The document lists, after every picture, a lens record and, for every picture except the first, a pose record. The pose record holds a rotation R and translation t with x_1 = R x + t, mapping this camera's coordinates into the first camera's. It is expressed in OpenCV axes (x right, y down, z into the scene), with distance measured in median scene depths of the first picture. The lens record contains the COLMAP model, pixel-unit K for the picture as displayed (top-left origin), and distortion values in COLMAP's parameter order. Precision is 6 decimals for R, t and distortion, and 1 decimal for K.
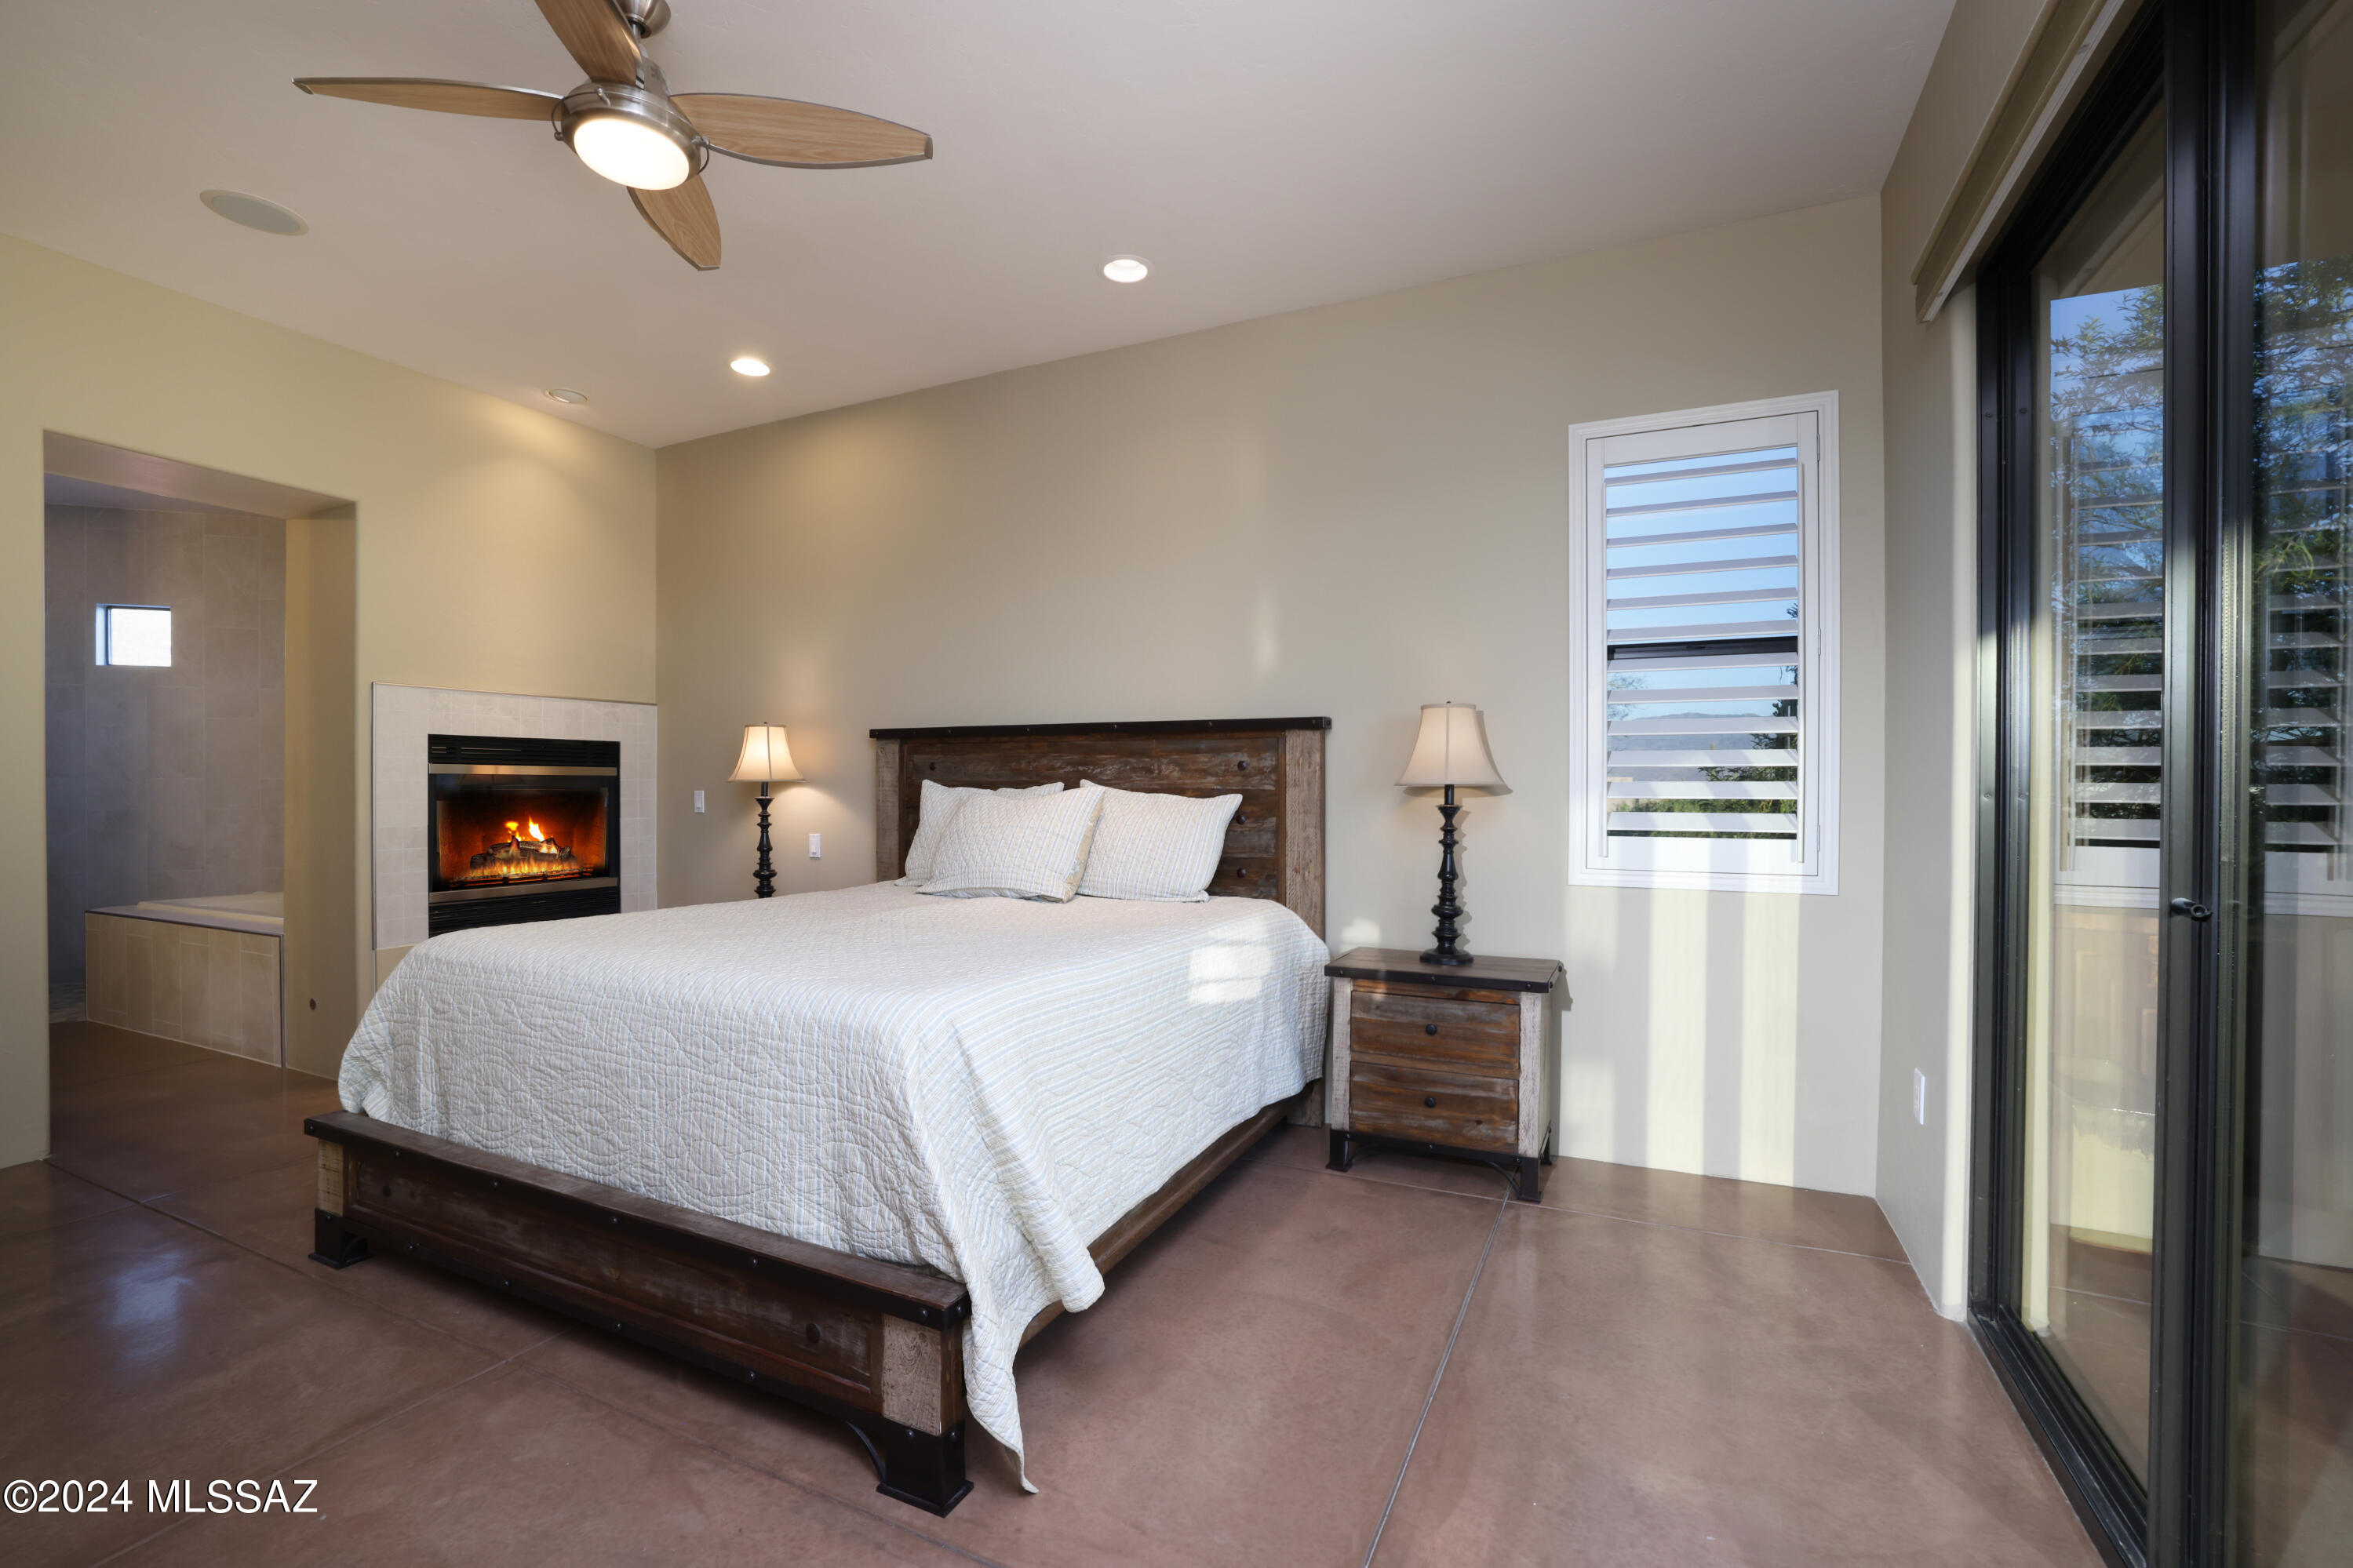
lens RADIAL K [[1014.0, 0, 1169.3], [0, 1014.0, 770.8], [0, 0, 1]] dist [-0.003234, -0.000488]
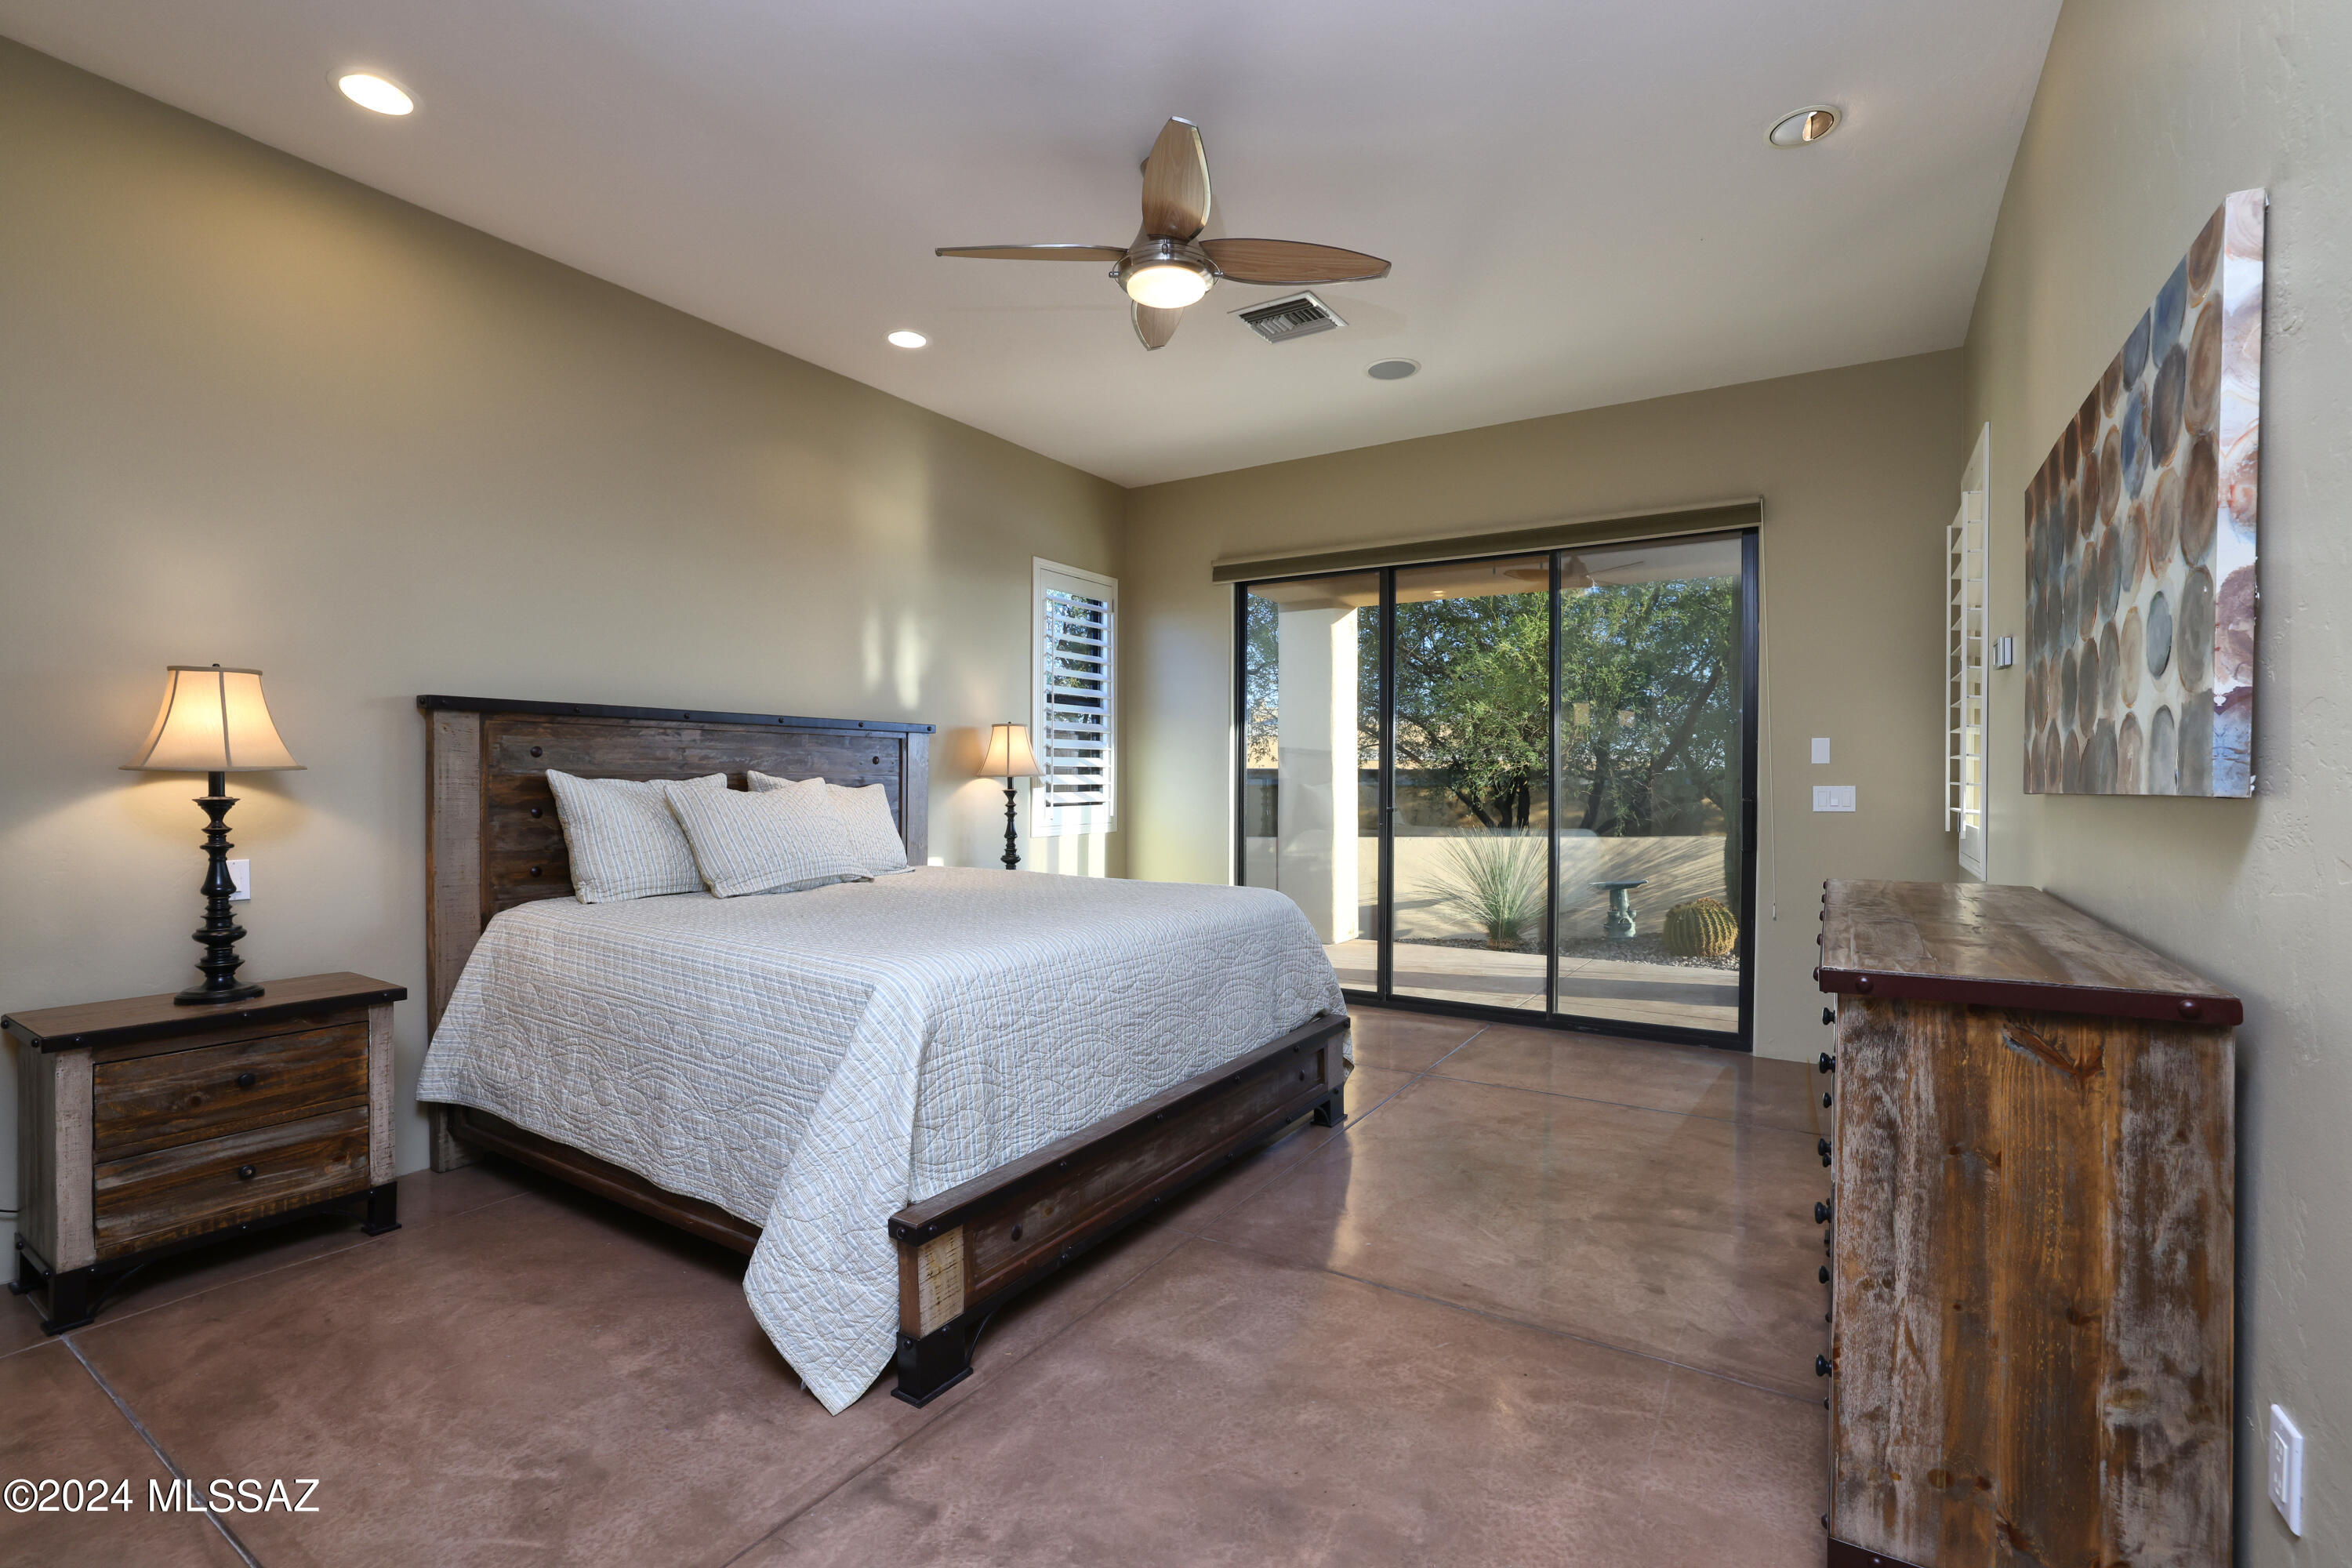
lens RADIAL K [[1013.7, 0, 1161.5], [0, 1013.7, 792.2], [0, 0, 1]] dist [-0.003234, -0.000488]
pose [[0.129854, -0.016913, 0.991389, -0.885703], [-0.018168, 0.999646, 0.019434, 0.002287], [-0.991367, -0.020535, 0.129500, 0.411876]]
